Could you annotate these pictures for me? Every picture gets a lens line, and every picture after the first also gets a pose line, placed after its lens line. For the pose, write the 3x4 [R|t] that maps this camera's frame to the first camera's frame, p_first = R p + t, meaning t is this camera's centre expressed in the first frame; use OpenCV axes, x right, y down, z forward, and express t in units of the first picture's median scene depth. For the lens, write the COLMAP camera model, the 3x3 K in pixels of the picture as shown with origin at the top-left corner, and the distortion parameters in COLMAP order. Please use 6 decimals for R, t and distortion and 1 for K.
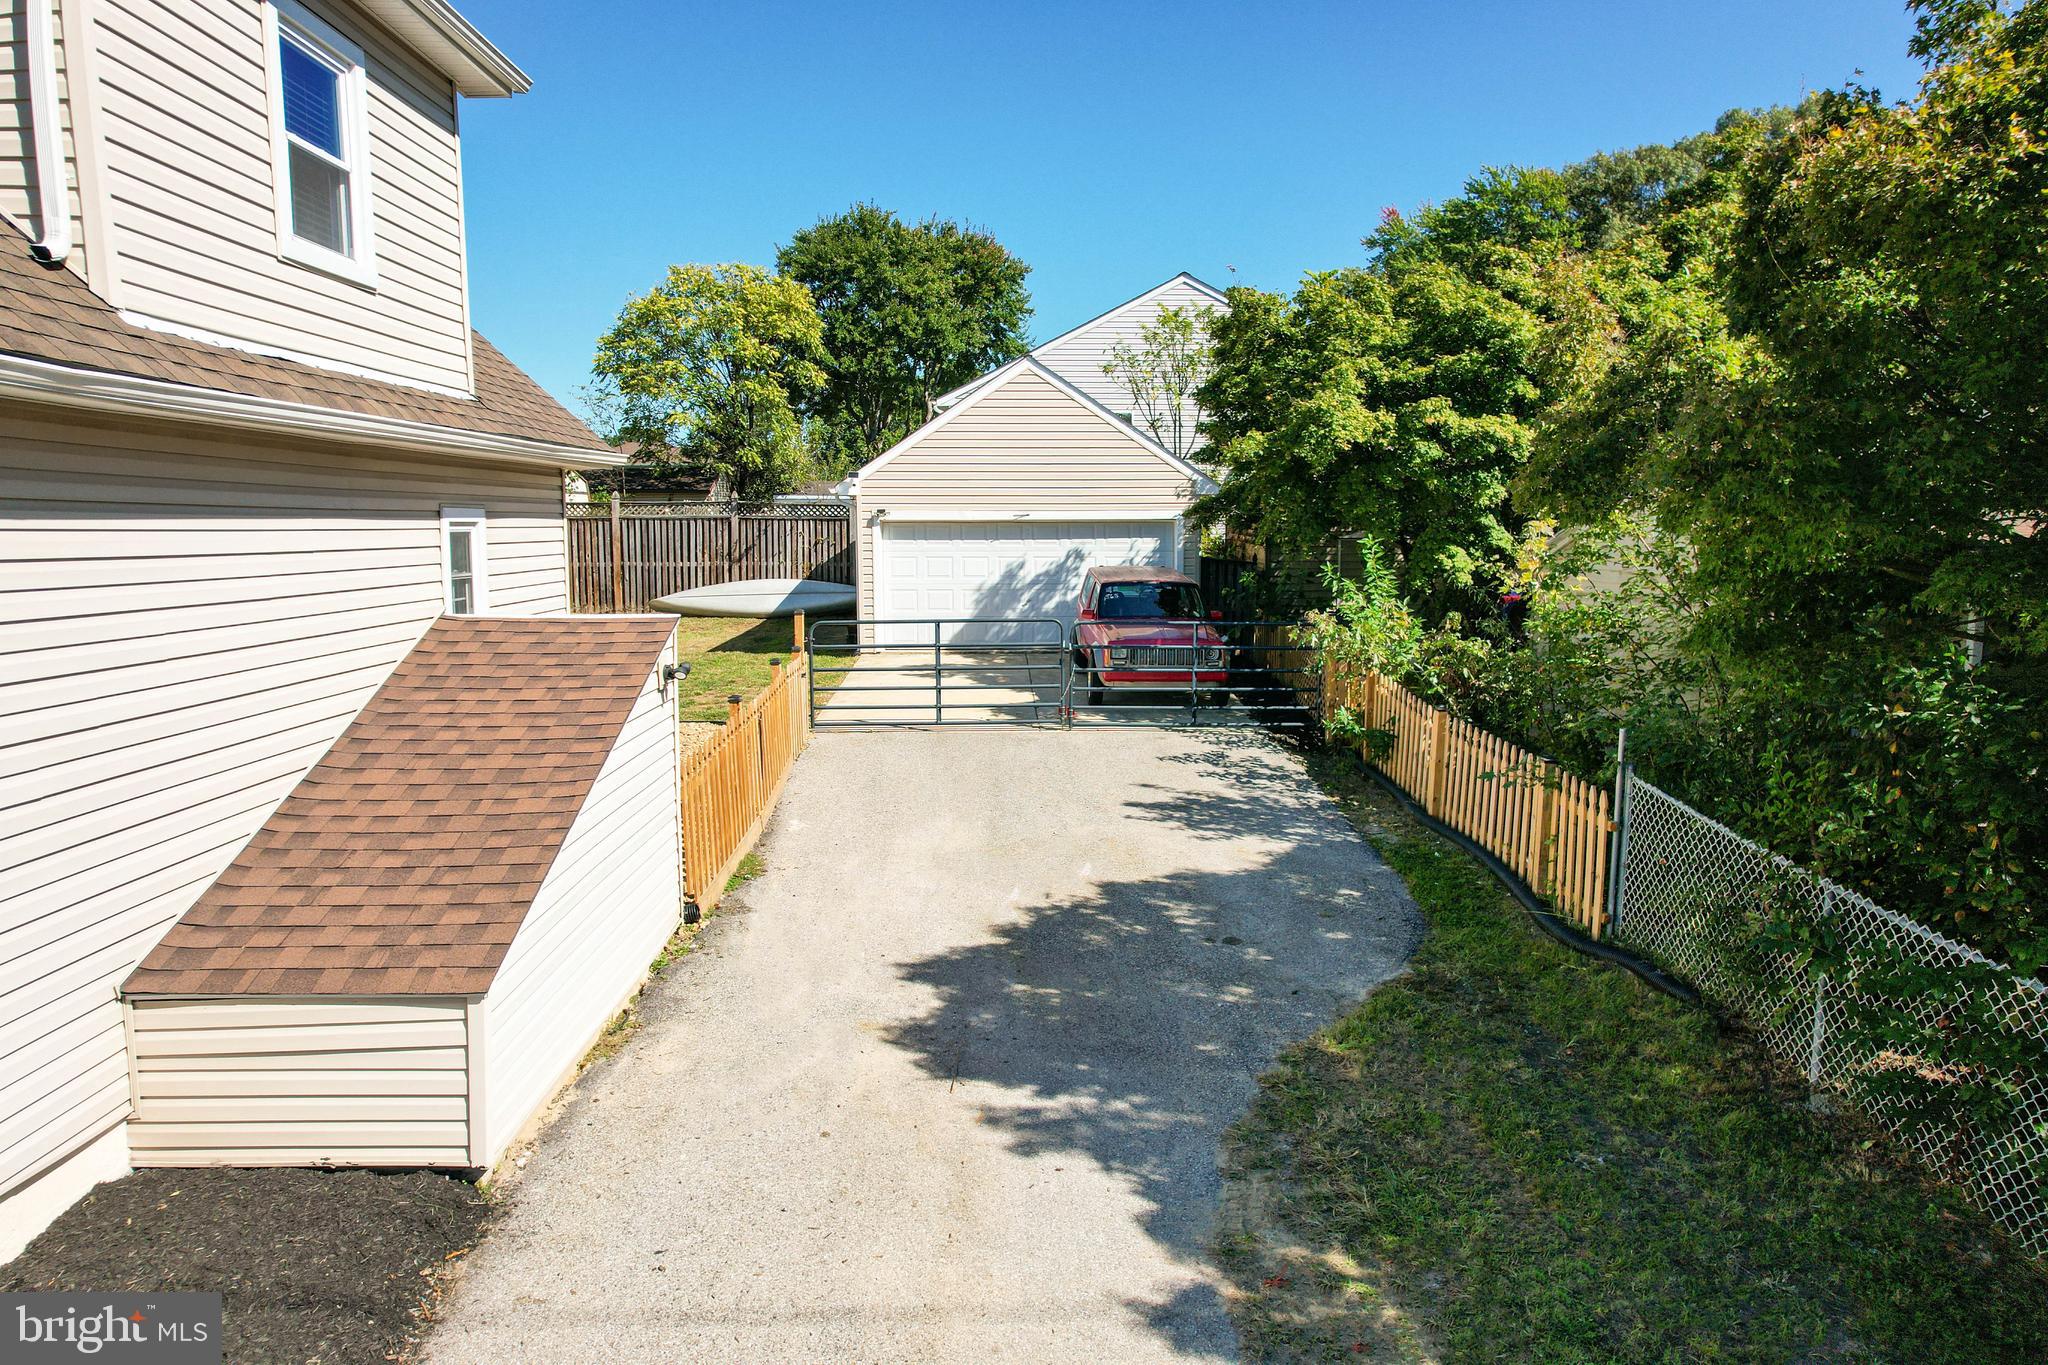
lens RADIAL K [[1291.9, 0, 1015.9], [0, 1291.9, 704.2], [0, 0, 1]] dist [-0.065821, 0.058565]
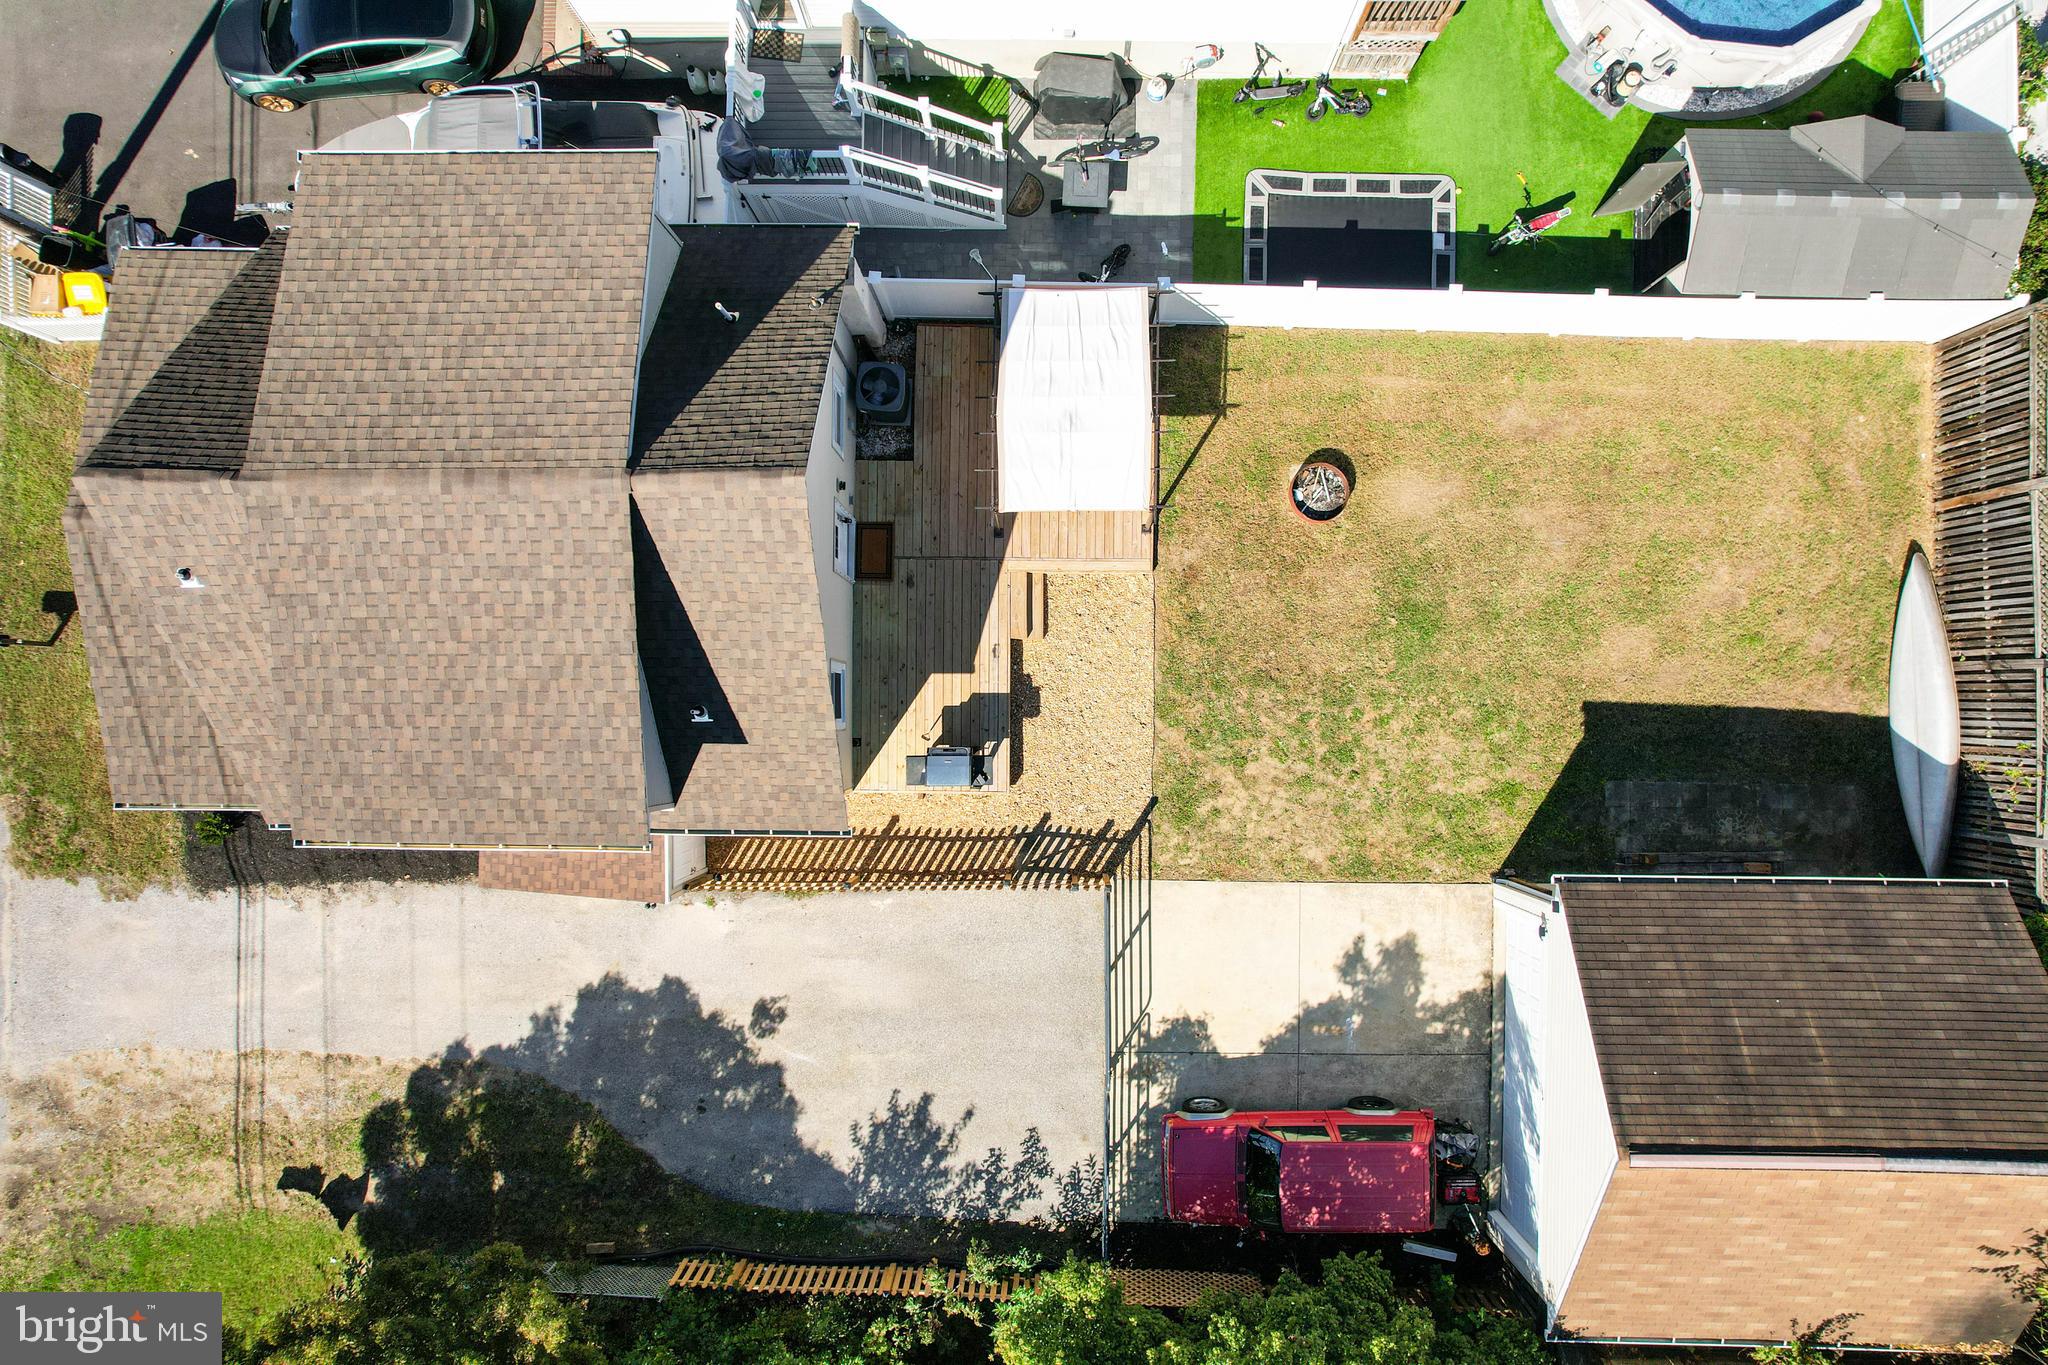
lens RADIAL K [[1320.1, 0, 1049.8], [0, 1320.1, 686.6], [0, 0, 1]] dist [-0.093089, 0.098314]
pose [[-0.018403, 0.999524, -0.024746, -0.455505], [-0.133390, 0.022074, 0.990818, -1.844762], [0.990893, 0.021535, 0.132920, 1.027923]]
